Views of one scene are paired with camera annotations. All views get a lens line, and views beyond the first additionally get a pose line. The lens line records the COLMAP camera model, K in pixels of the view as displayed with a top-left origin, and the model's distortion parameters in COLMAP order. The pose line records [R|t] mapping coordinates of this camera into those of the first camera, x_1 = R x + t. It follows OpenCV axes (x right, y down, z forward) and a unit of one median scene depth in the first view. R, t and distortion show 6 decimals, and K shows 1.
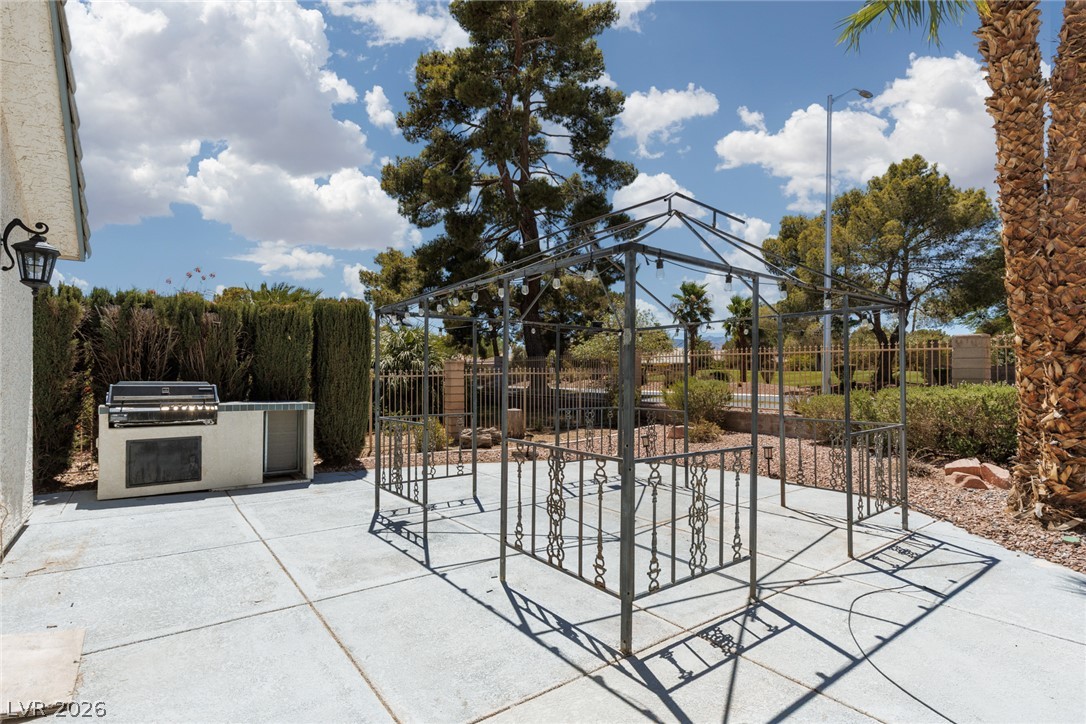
lens RADIAL K [[534.9, 0, 546.1], [0, 534.9, 369.9], [0, 0, 1]] dist [-0.004025, 0.000330]
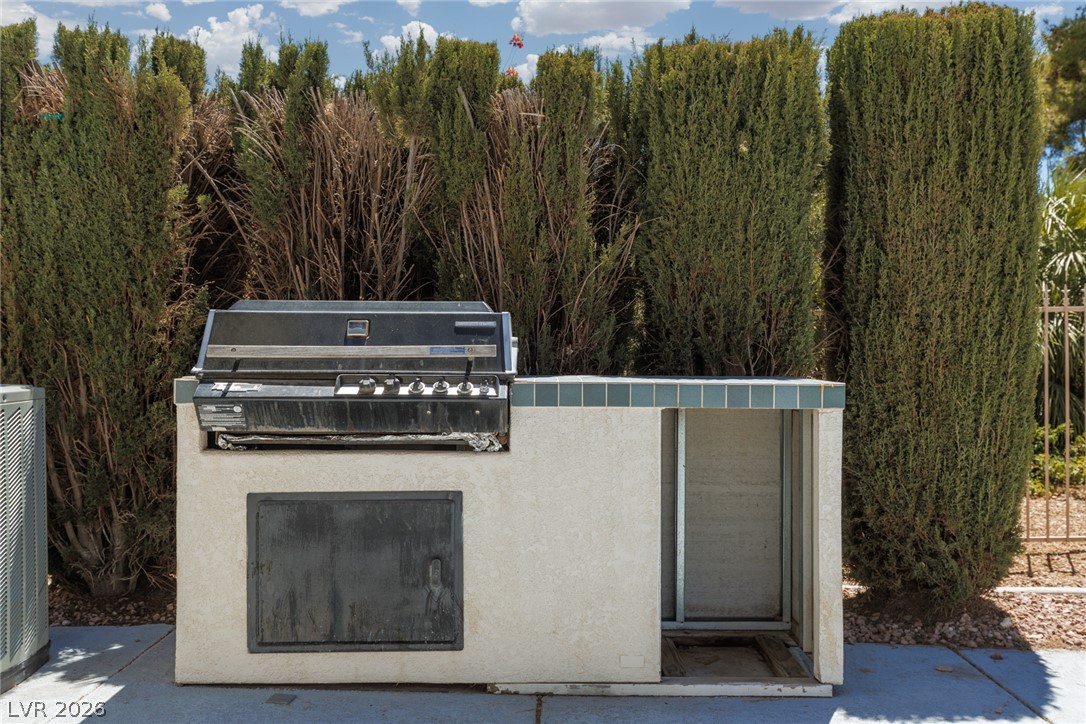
lens RADIAL K [[1015.7, 0, 544.2], [0, 1015.7, 361.7], [0, 0, 1]] dist [0.031526, 0.000000]
pose [[0.787934, -0.001027, -0.615759, -0.280910], [0.012944, 0.999805, 0.014895, 0.048070], [0.615624, -0.019707, 0.787793, 0.603538]]
